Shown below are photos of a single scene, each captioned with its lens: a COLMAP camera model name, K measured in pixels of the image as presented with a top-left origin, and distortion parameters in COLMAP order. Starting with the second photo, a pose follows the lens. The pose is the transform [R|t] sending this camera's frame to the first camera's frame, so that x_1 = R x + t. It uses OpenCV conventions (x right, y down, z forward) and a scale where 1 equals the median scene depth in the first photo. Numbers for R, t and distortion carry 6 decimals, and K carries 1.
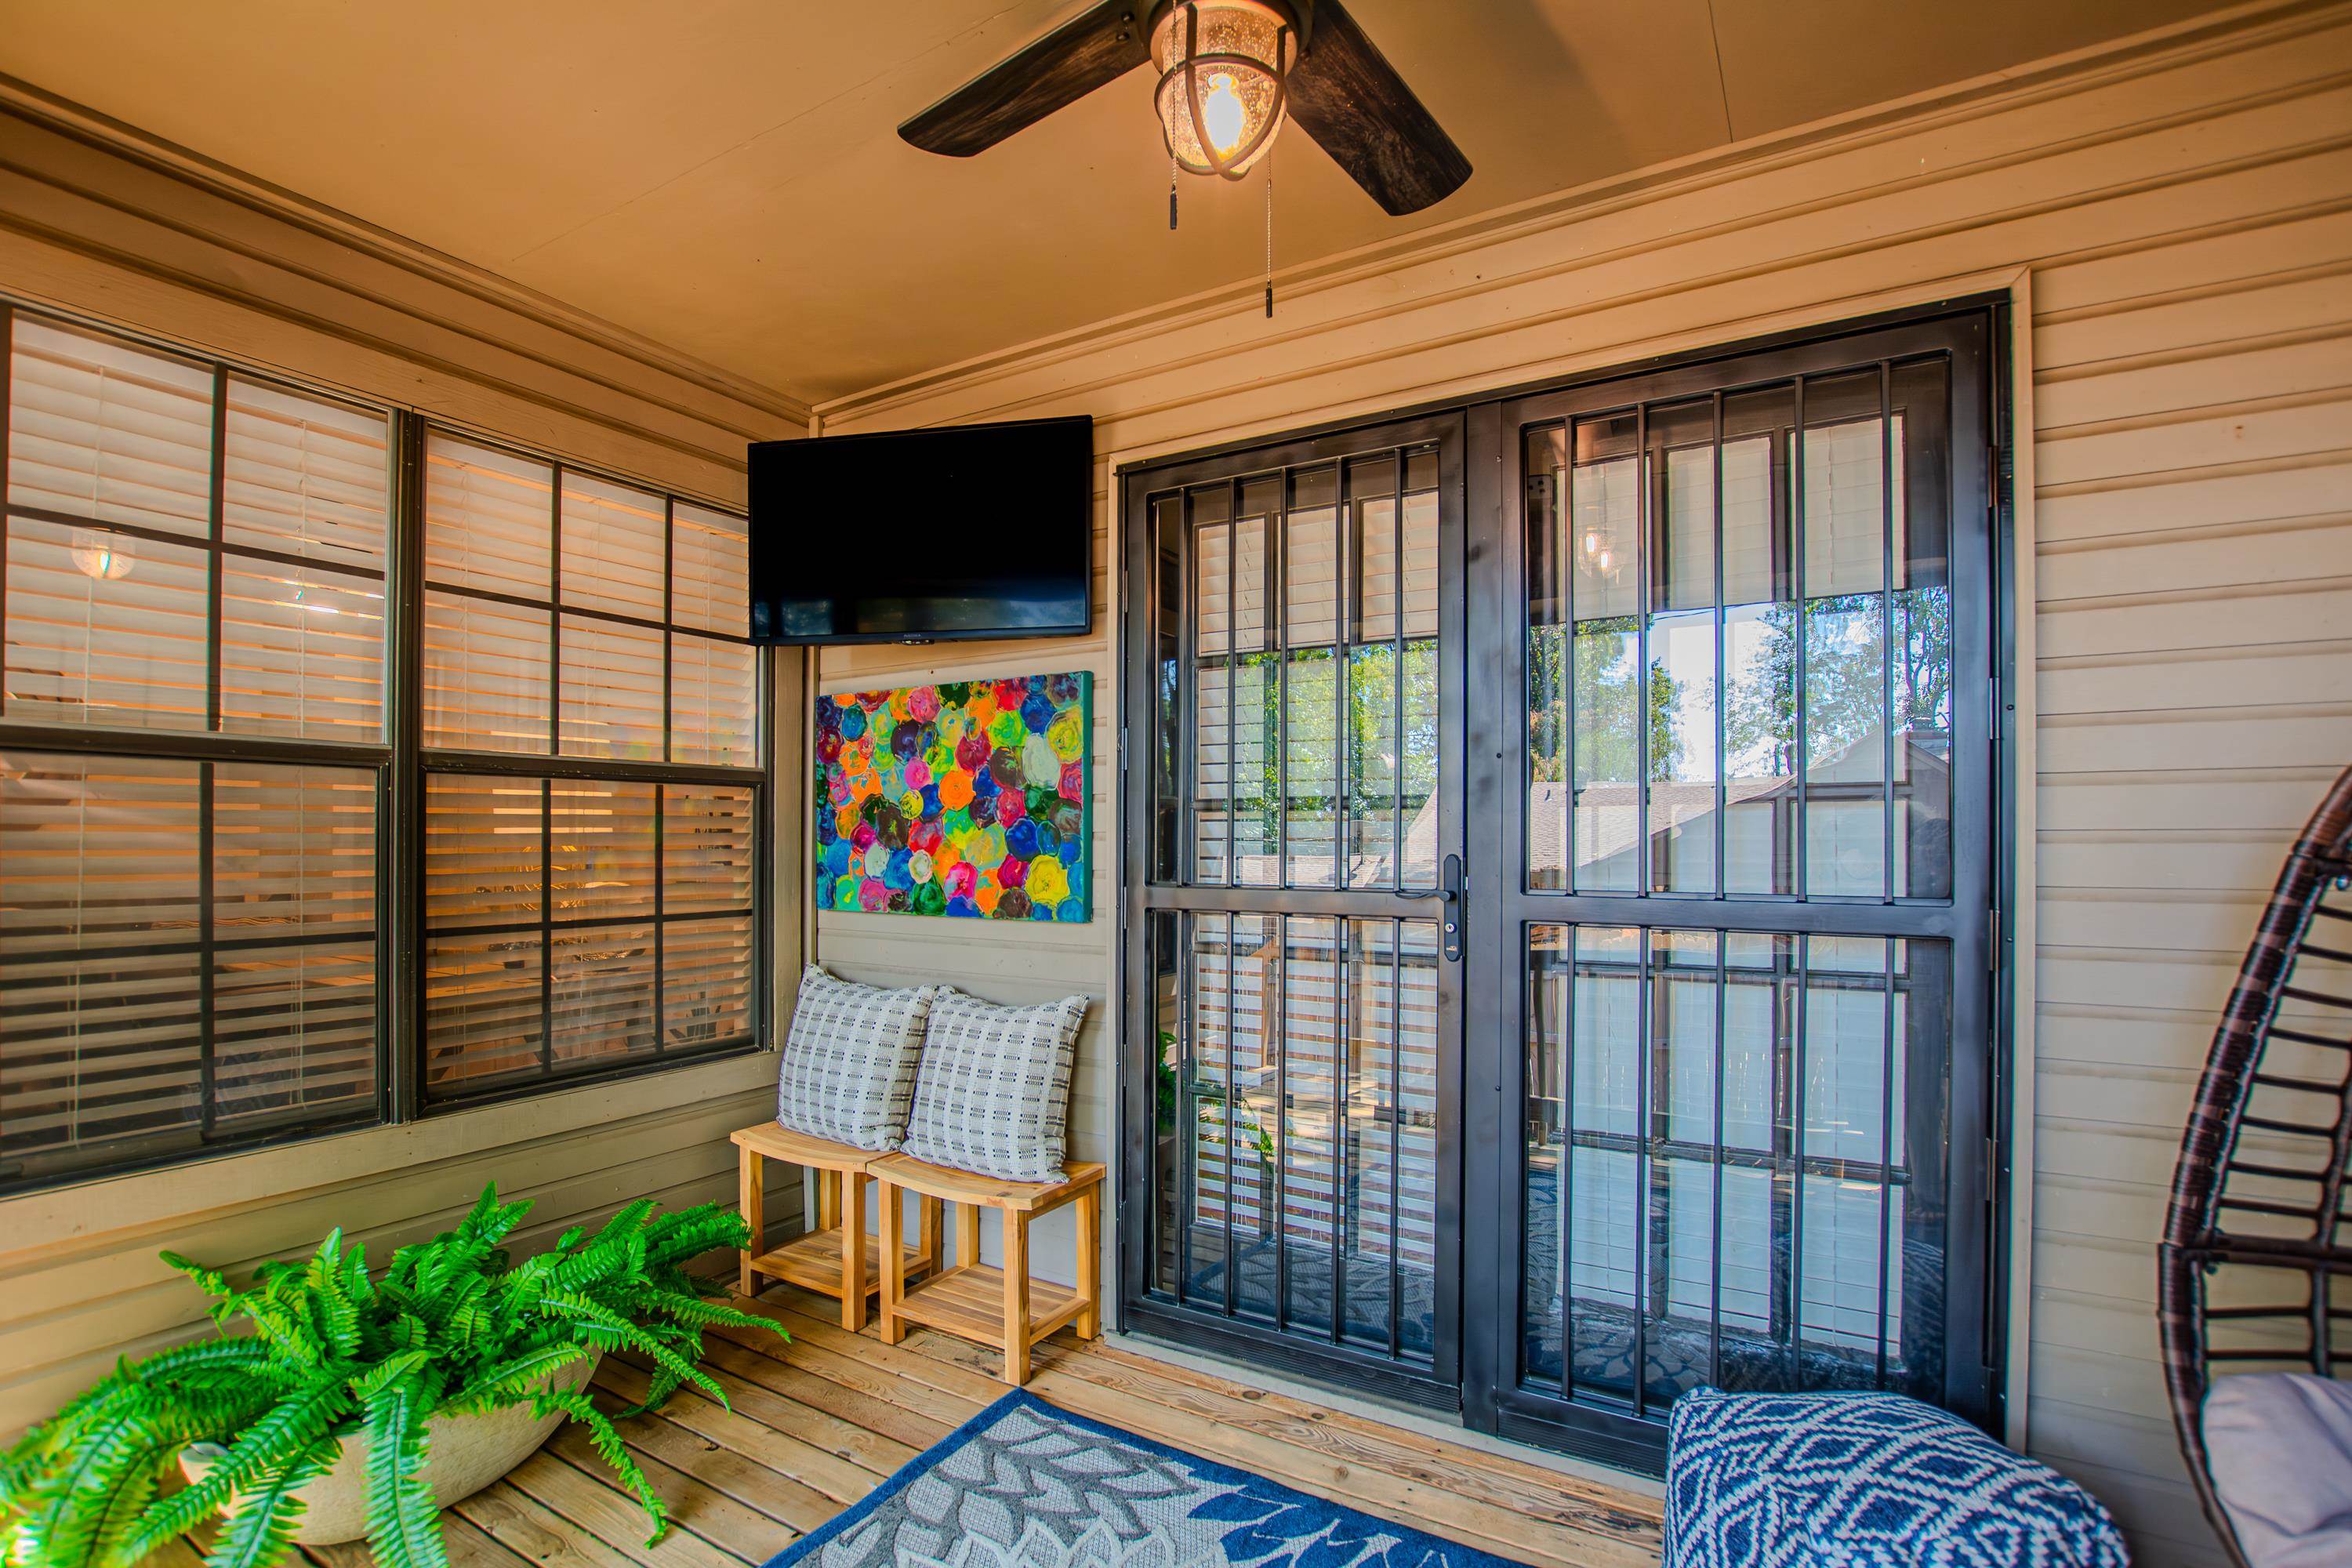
lens RADIAL K [[1046.9, 0, 1111.8], [0, 1046.9, 836.0], [0, 0, 1]] dist [-0.009568, 0.000098]
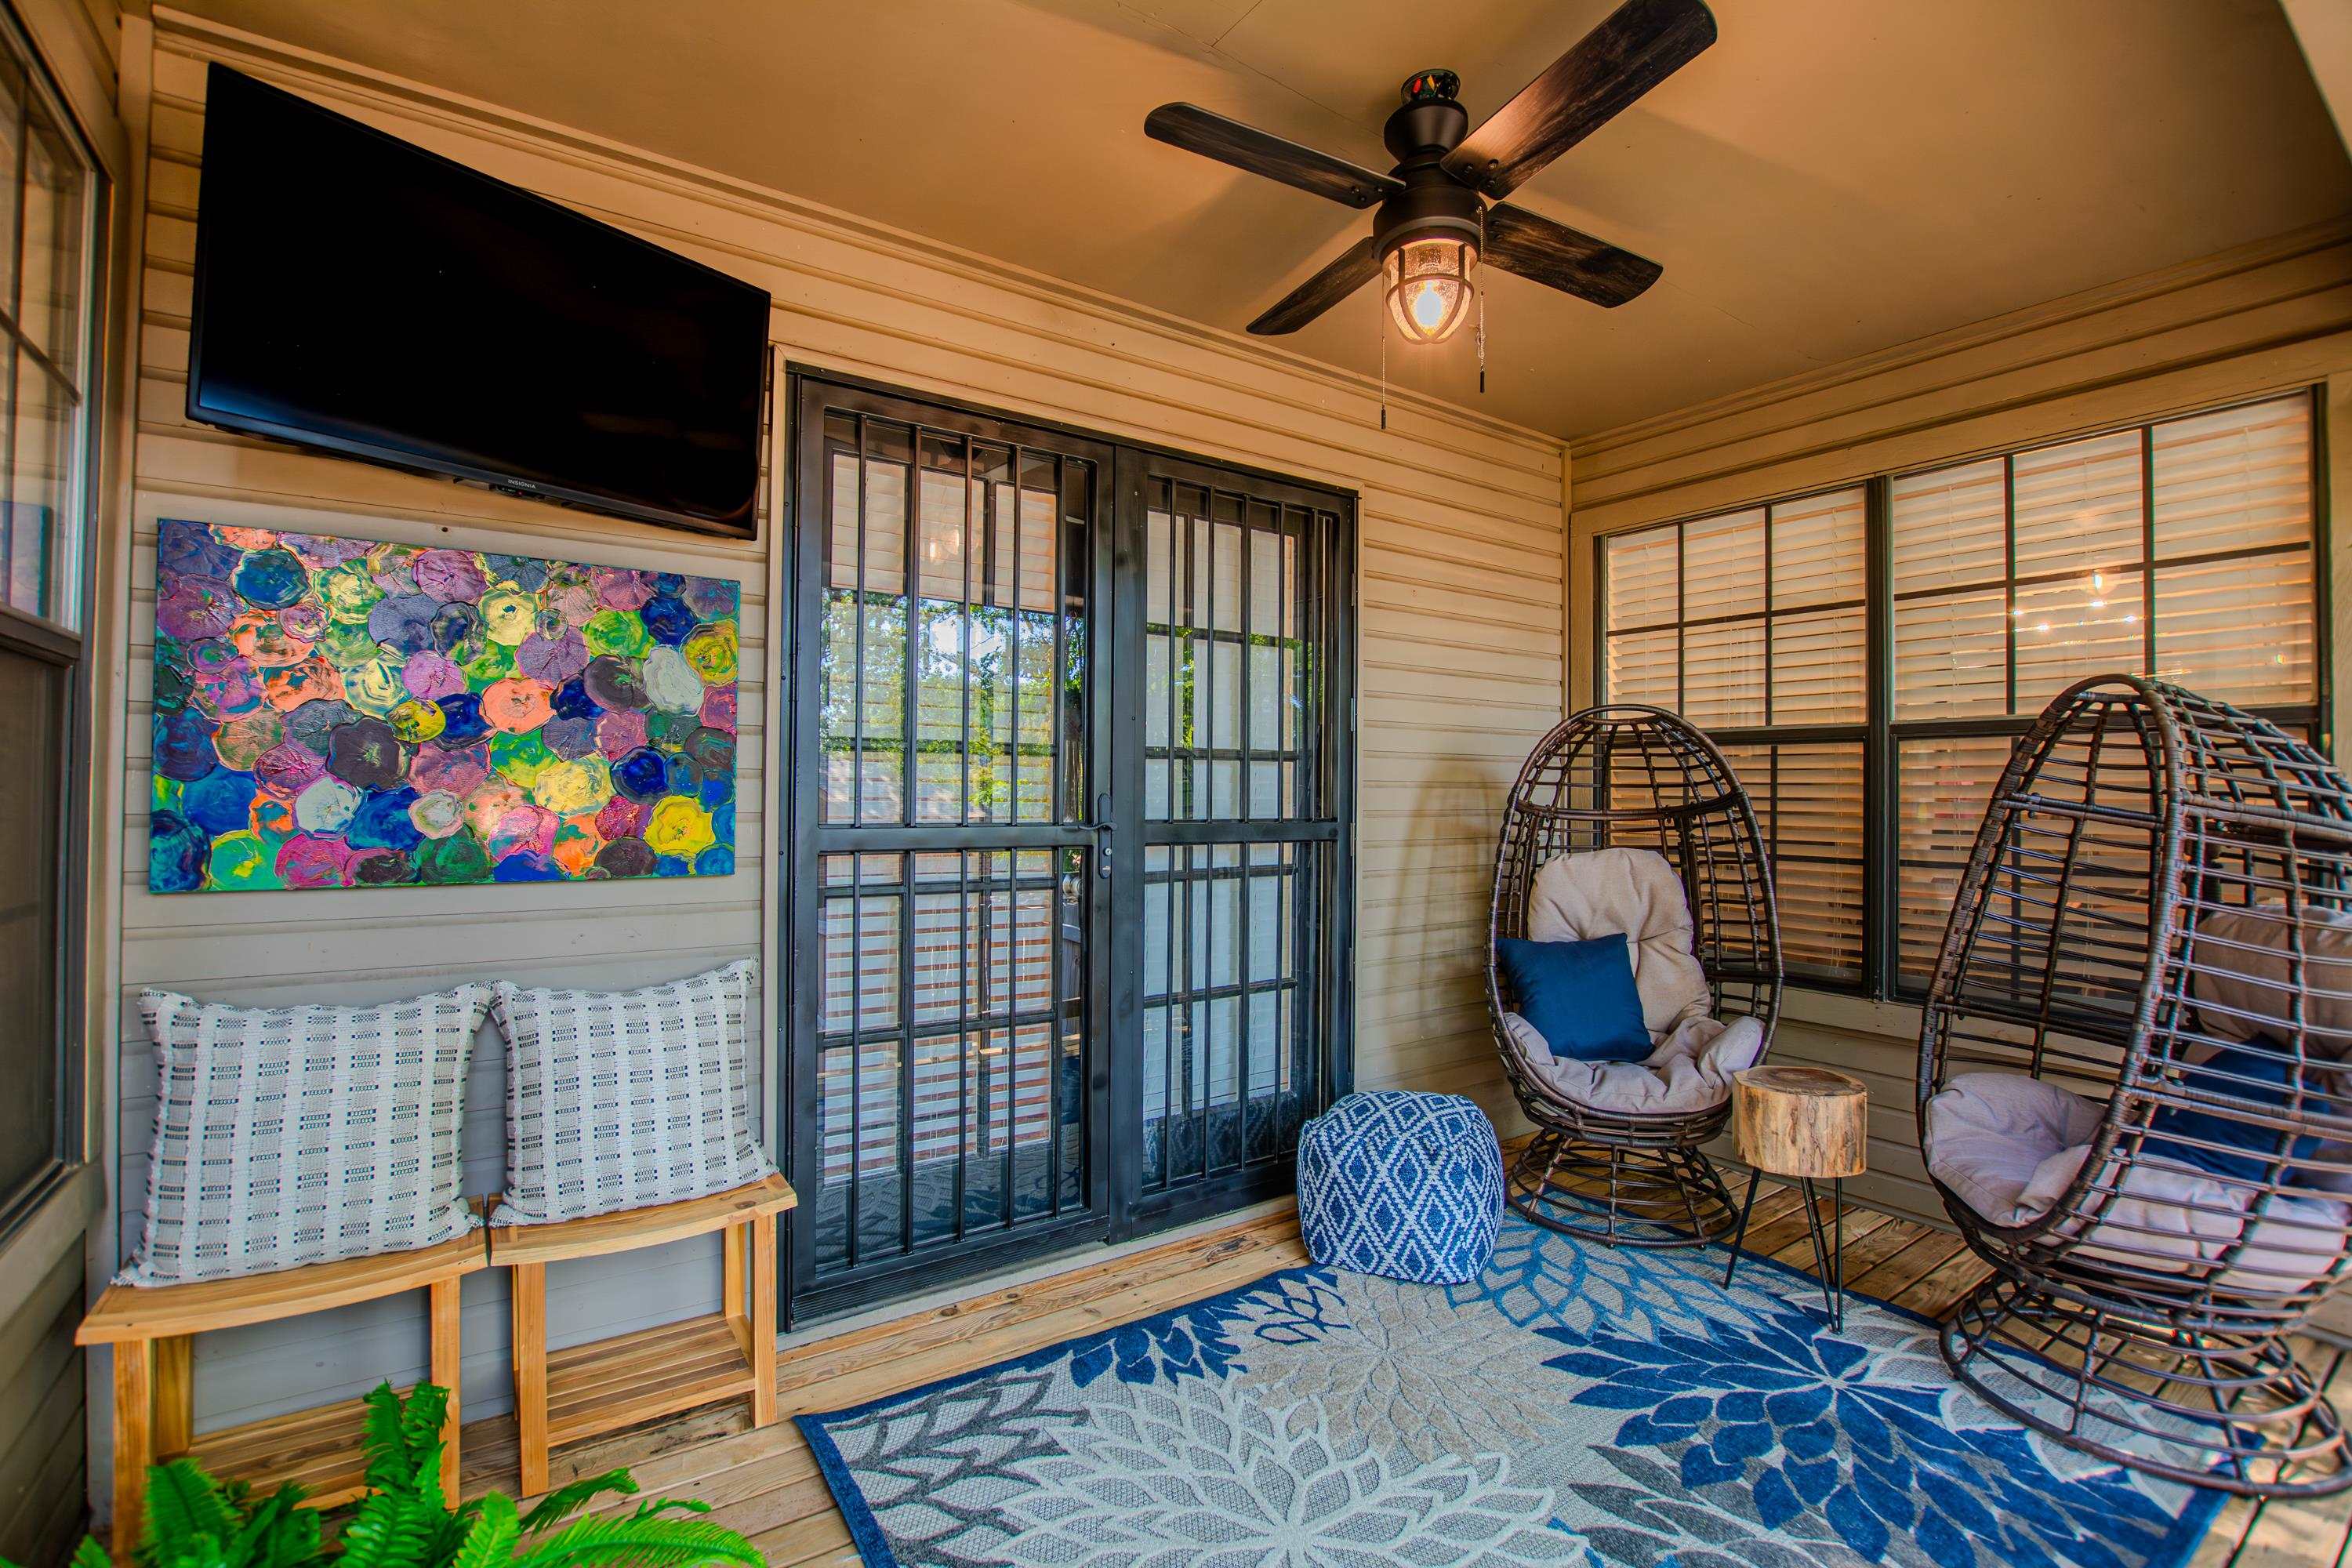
lens RADIAL K [[1049.5, 0, 1192.5], [0, 1049.5, 783.1], [0, 0, 1]] dist [0.000778, 0.000269]
pose [[0.433818, 0.013642, 0.900897, -0.632484], [-0.006199, 0.999907, -0.012156, 0.015977], [-0.900979, -0.000311, 0.433862, 0.290085]]
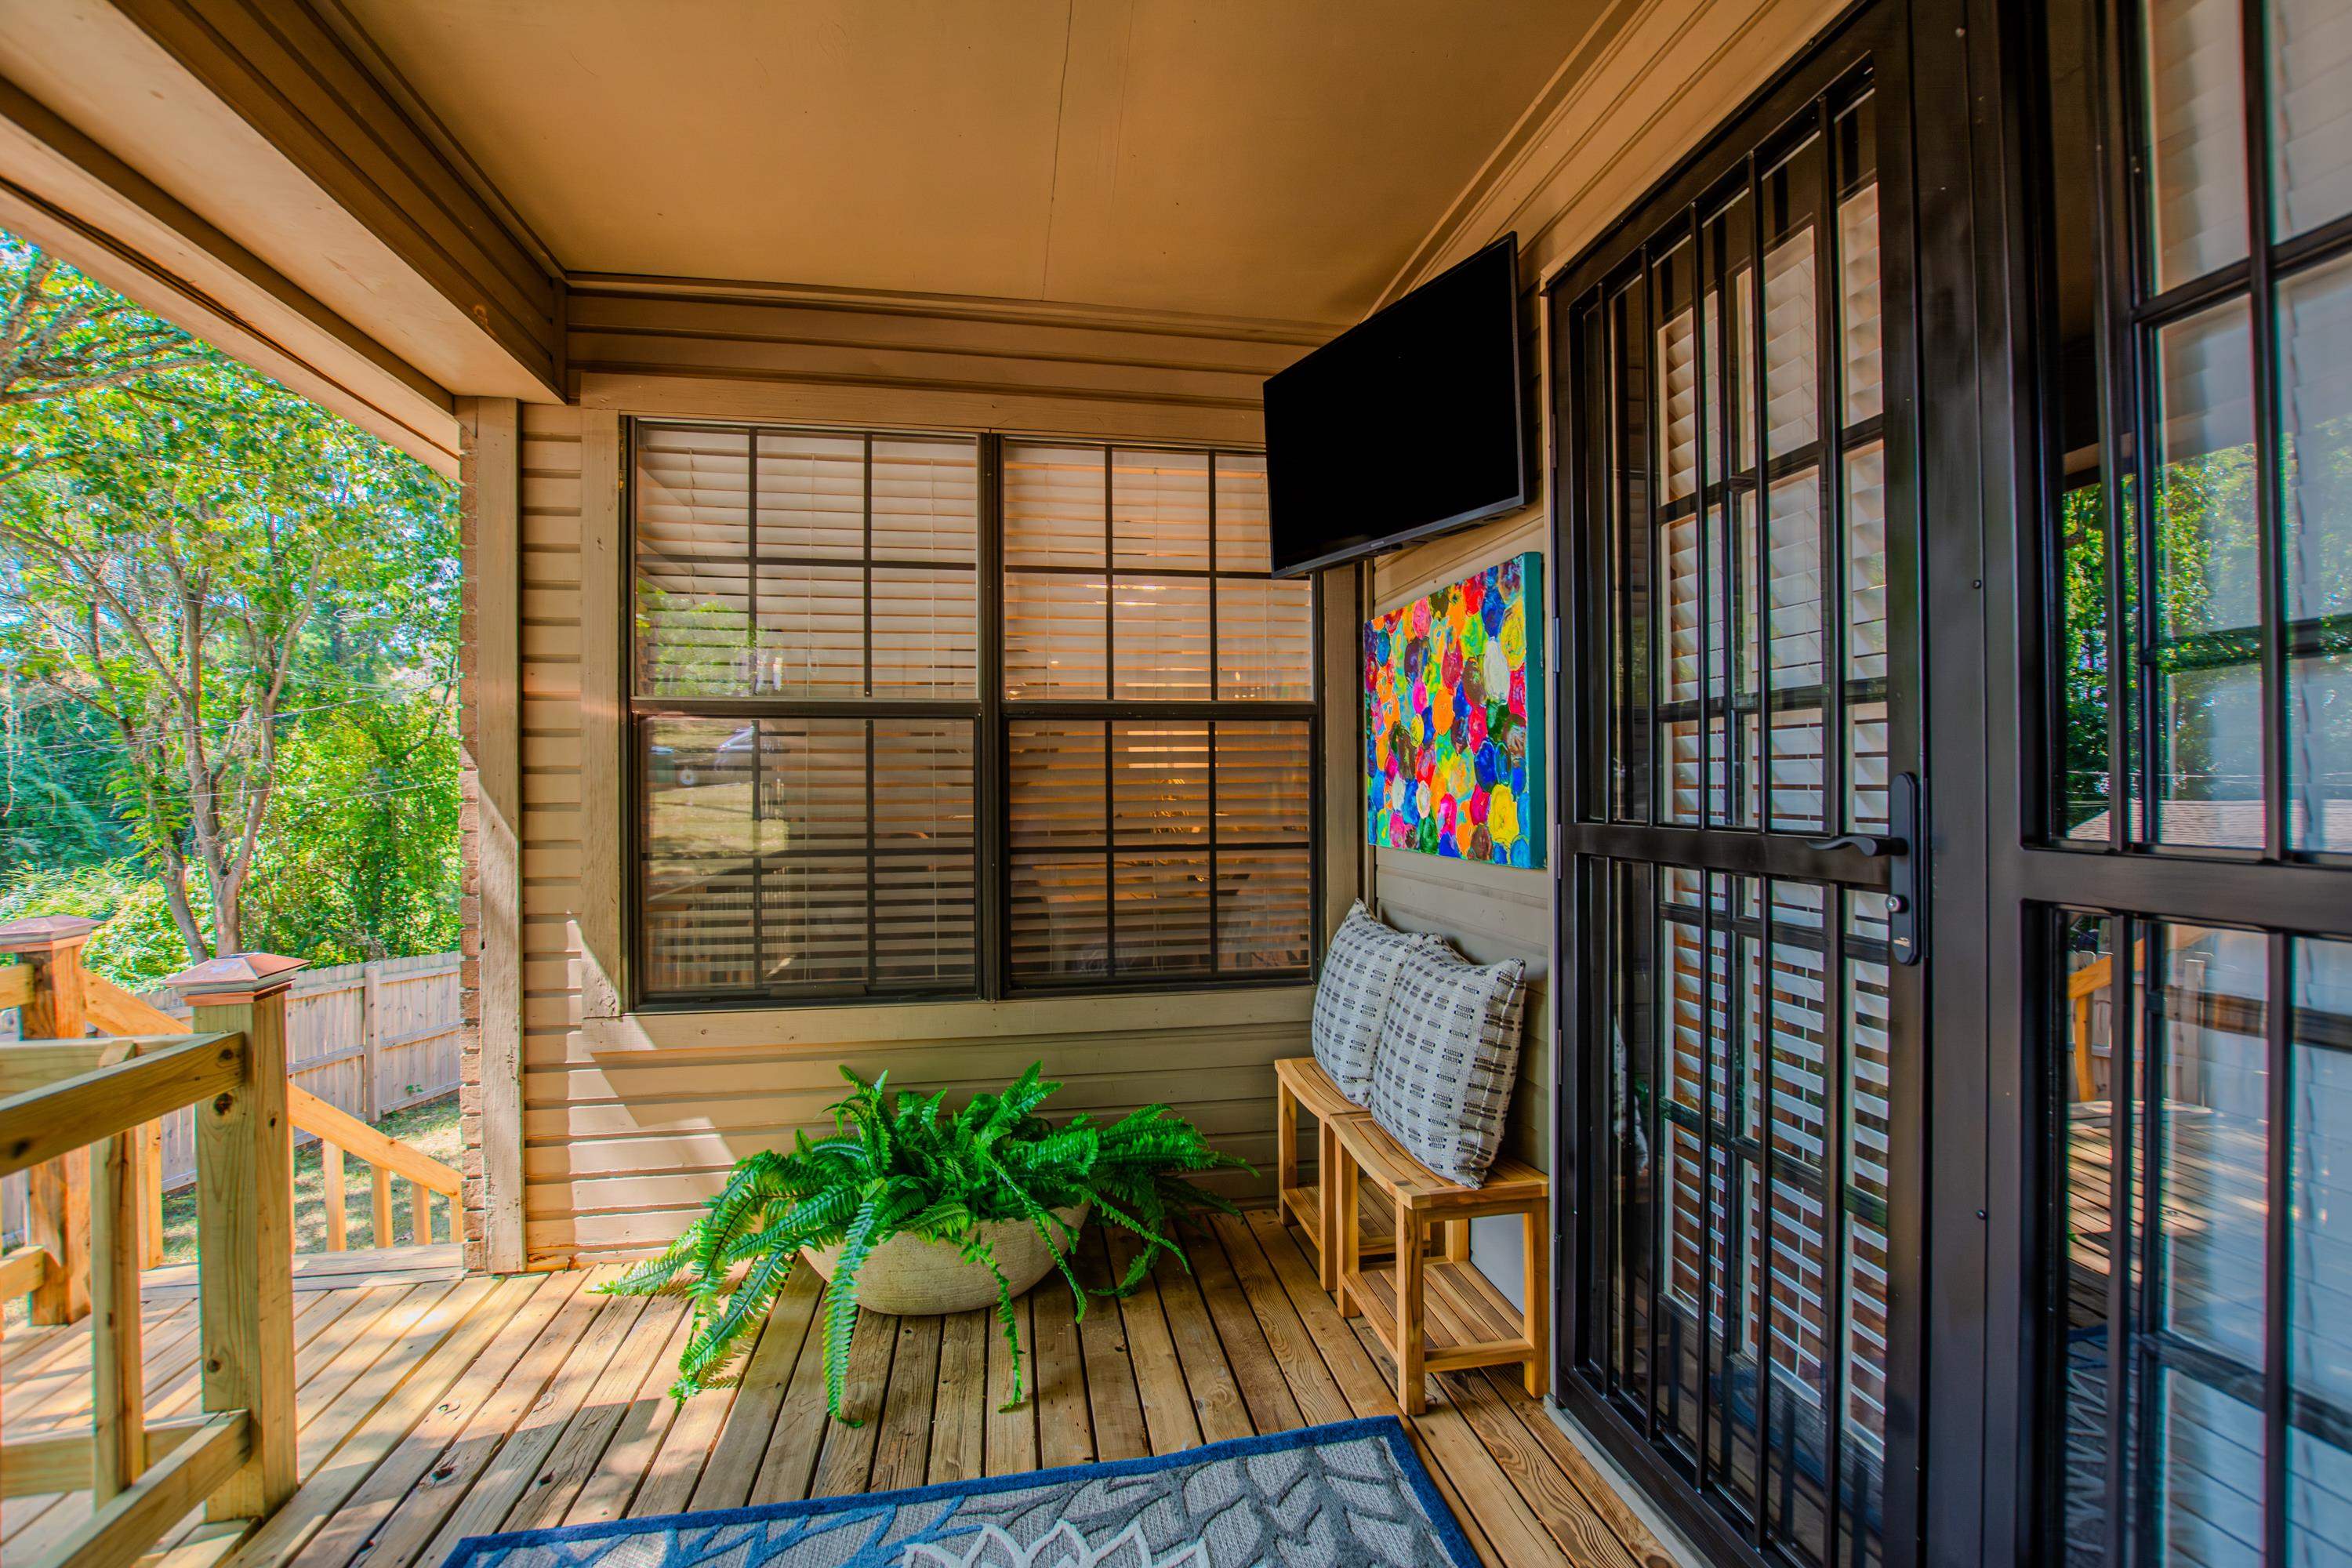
lens RADIAL K [[1041.1, 0, 1171.3], [0, 1041.1, 776.9], [0, 0, 1]] dist [-0.001714, -0.000272]
pose [[0.711389, -0.010925, -0.702714, 0.326340], [0.011151, 0.999929, -0.004258, 0.012738], [0.702710, -0.004807, 0.711460, 0.241345]]
